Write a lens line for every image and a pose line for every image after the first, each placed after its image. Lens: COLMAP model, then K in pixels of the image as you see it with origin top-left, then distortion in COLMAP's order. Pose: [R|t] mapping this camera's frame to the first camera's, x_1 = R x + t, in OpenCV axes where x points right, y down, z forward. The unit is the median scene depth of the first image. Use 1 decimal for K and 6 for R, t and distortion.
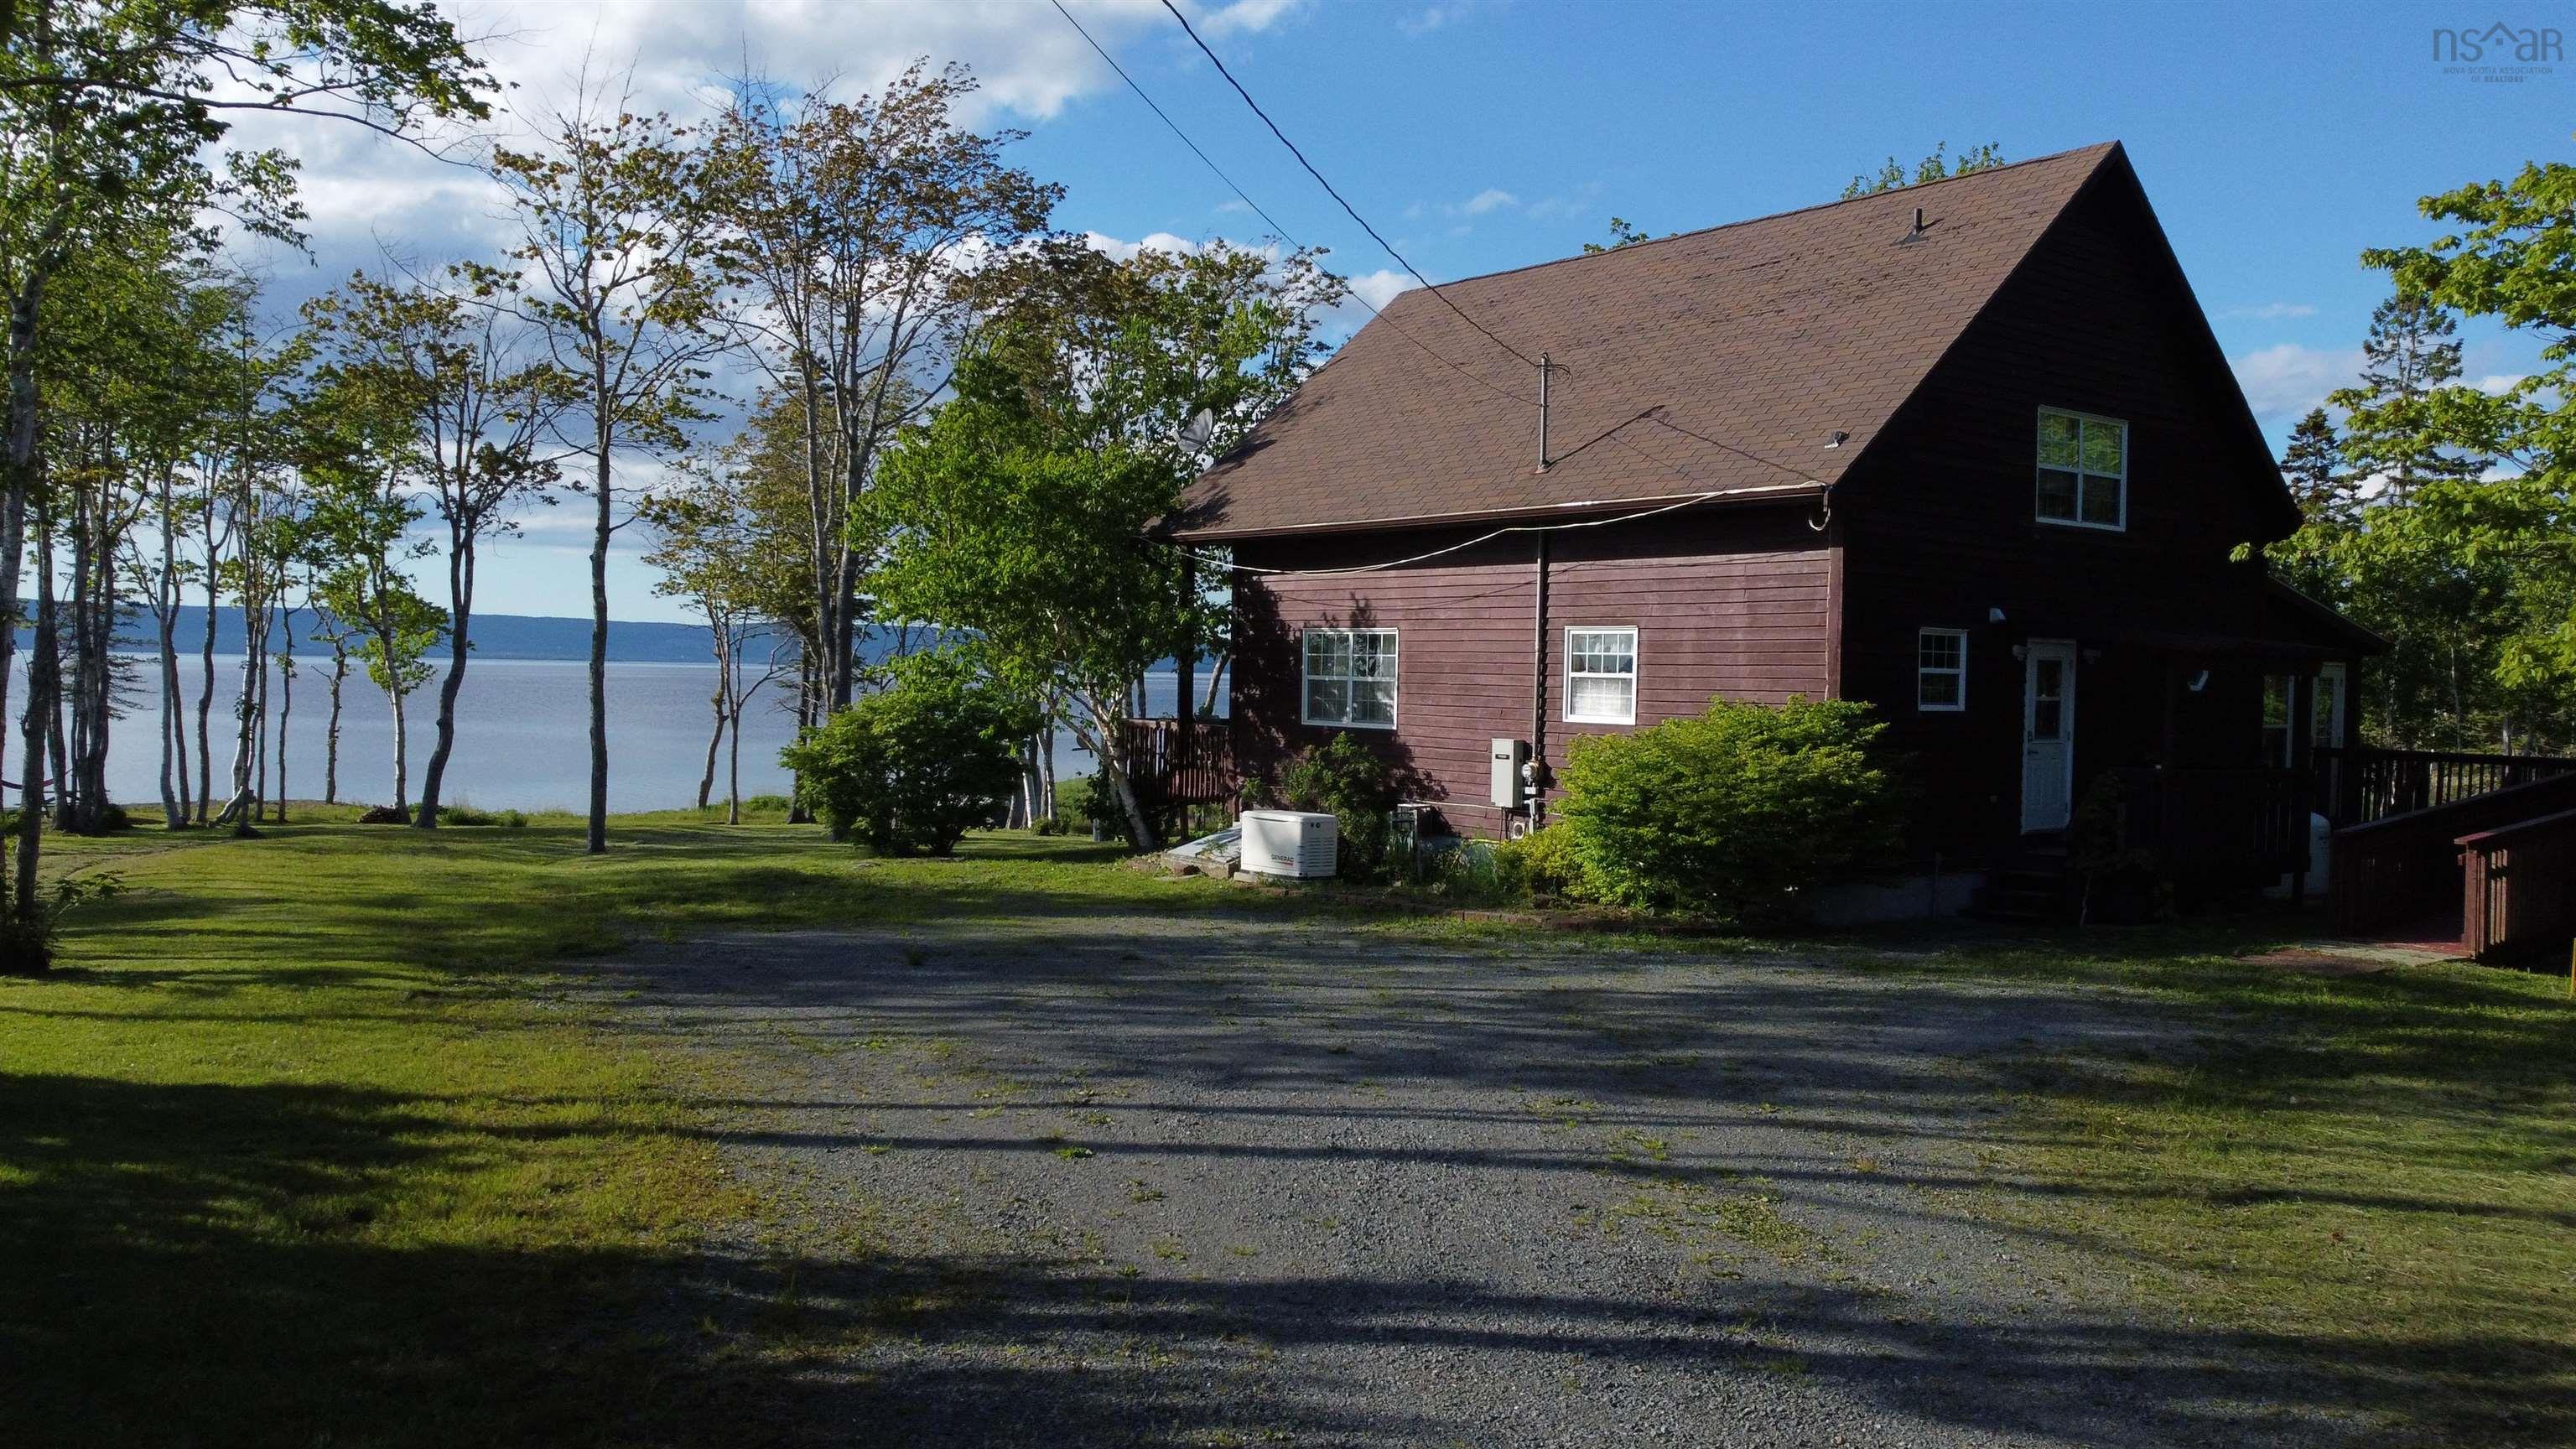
lens RADIAL K [[1940.5, 0, 1288.0], [0, 1940.5, 724.5], [0, 0, 1]] dist [0.002490, -0.005321]
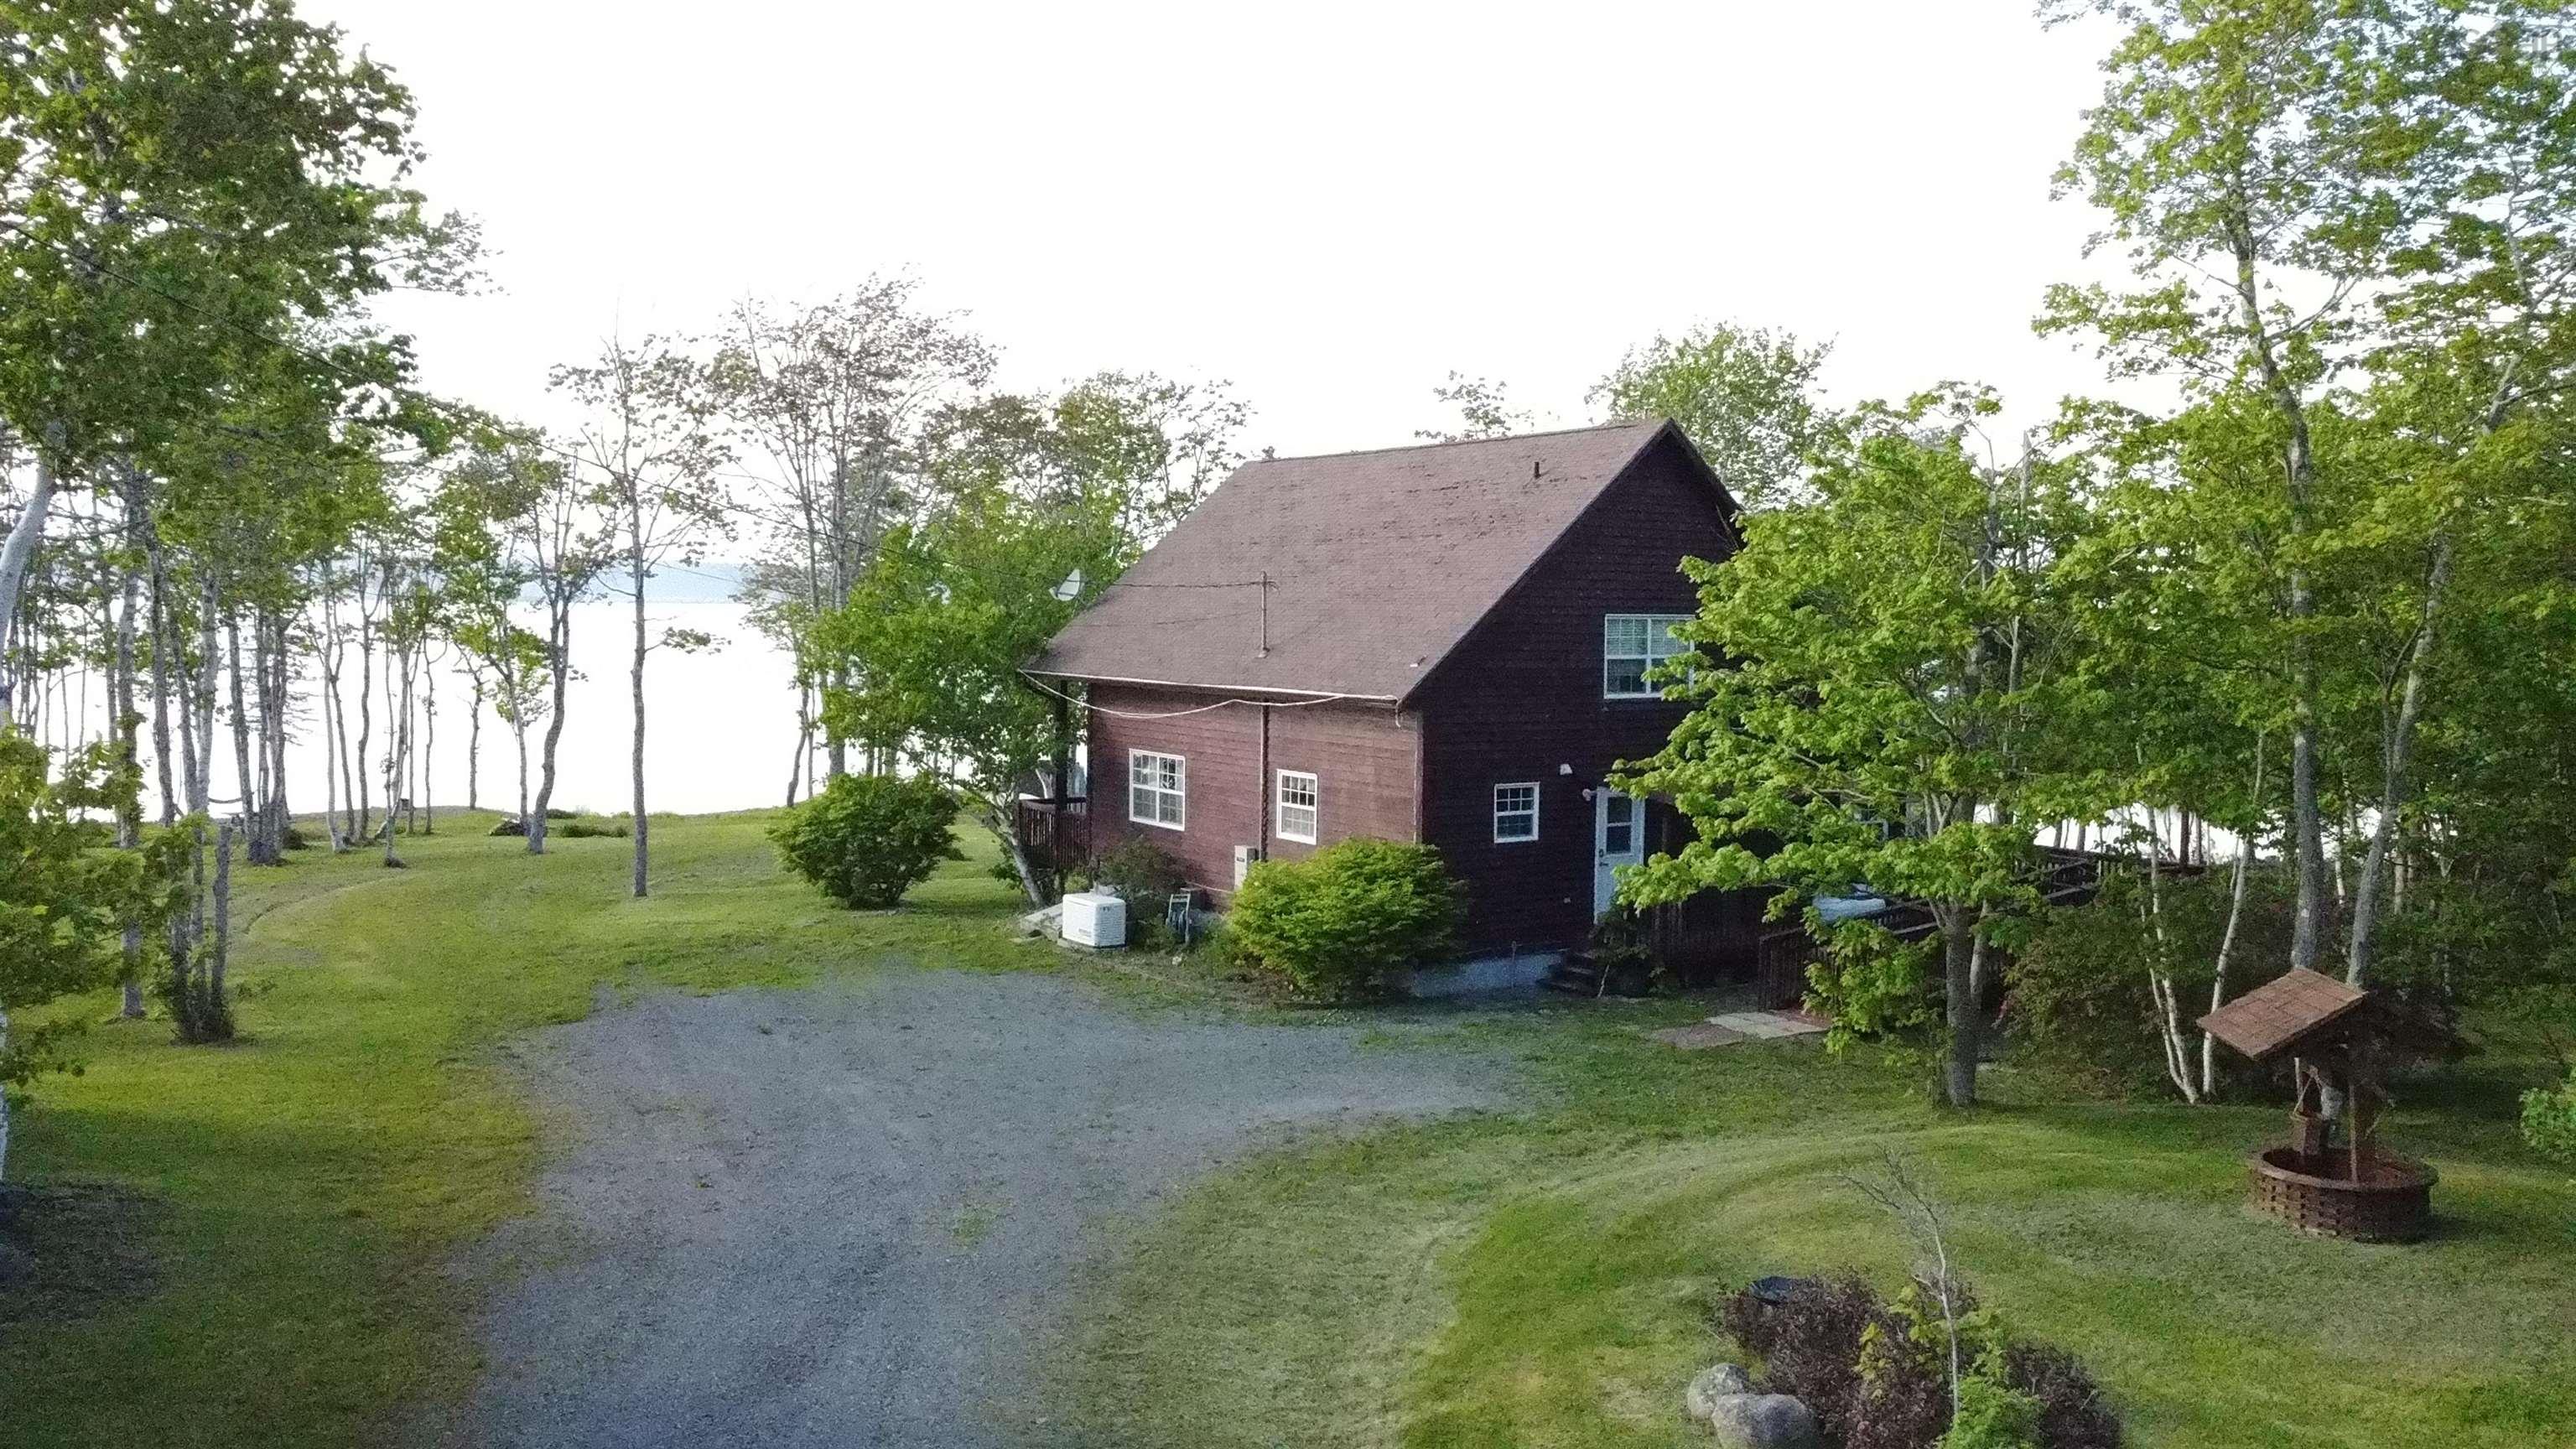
lens RADIAL K [[1940.5, 0, 1288.0], [0, 1940.5, 724.5], [0, 0, 1]] dist [0.002490, -0.005321]
pose [[0.997014, -0.004204, -0.077108, 0.136592], [0.006778, 0.999427, 0.033148, -0.068092], [0.076924, -0.033572, 0.996472, -0.202611]]
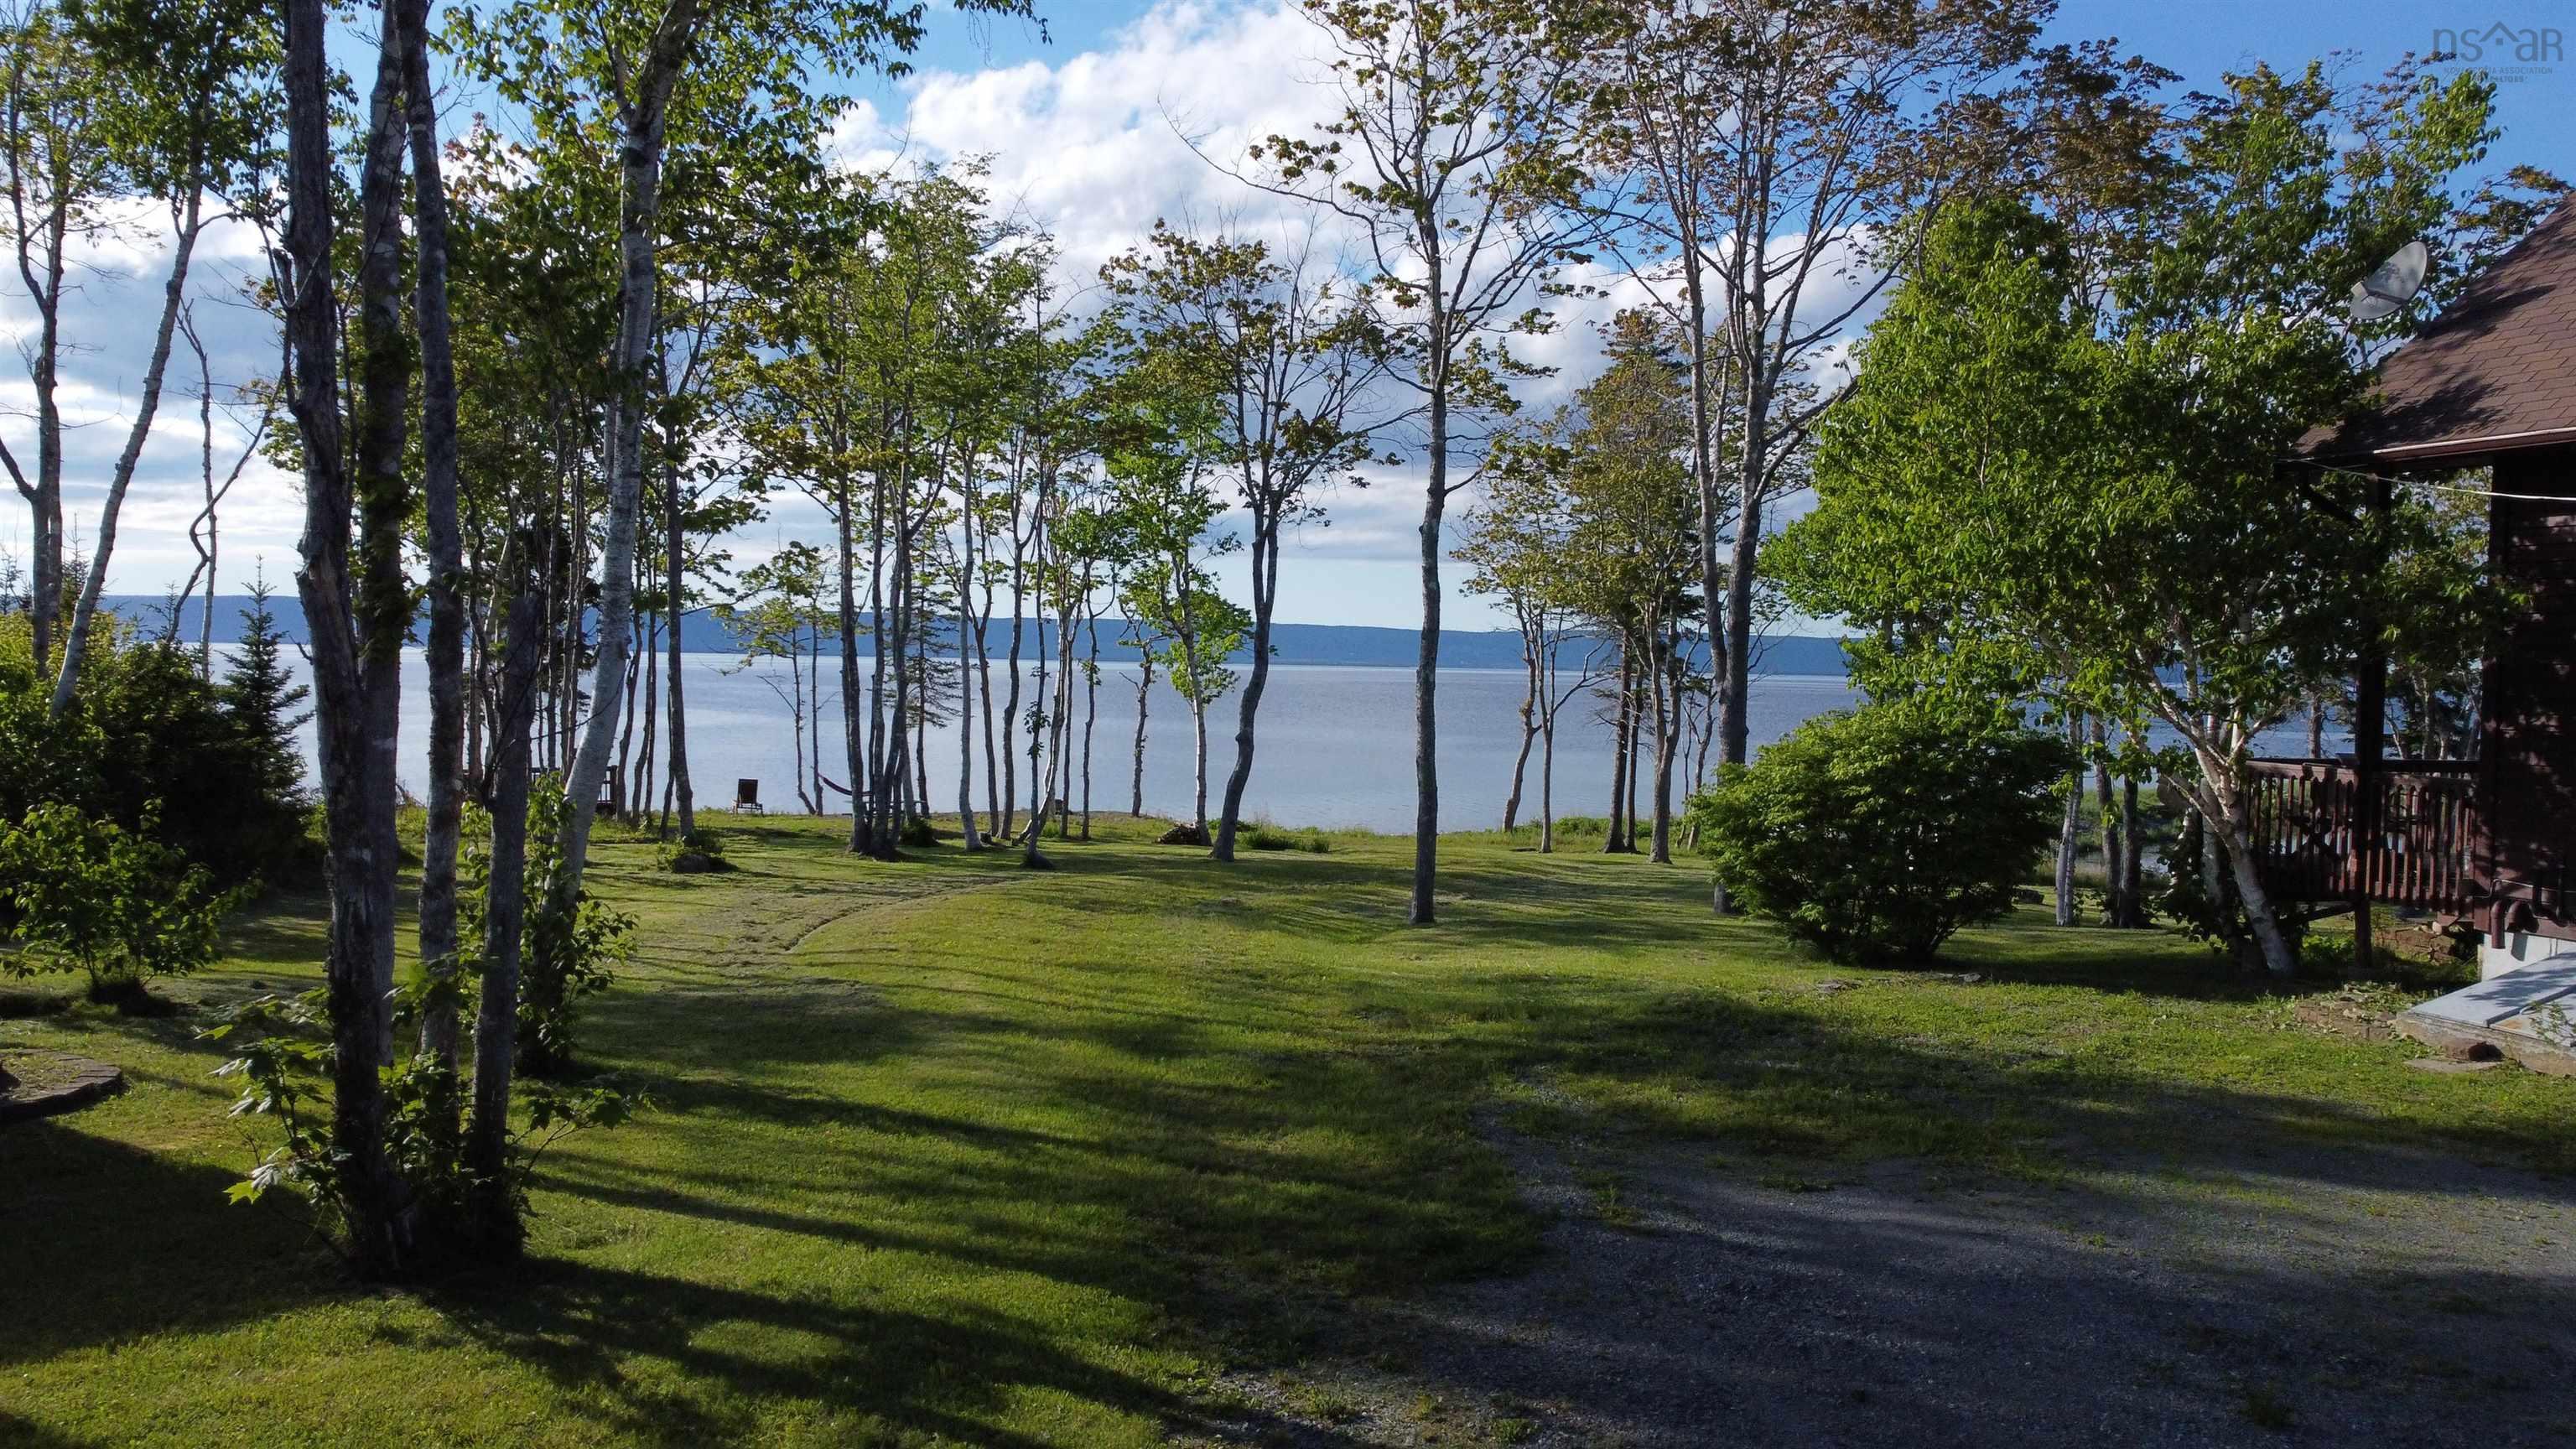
lens RADIAL K [[1940.5, 0, 1288.0], [0, 1940.5, 724.5], [0, 0, 1]] dist [0.002490, -0.005321]
pose [[0.924251, 0.010700, -0.381636, -0.089467], [-0.011743, 0.999931, -0.000404, -0.007304], [0.381606, 0.004855, 0.924312, 0.215486]]
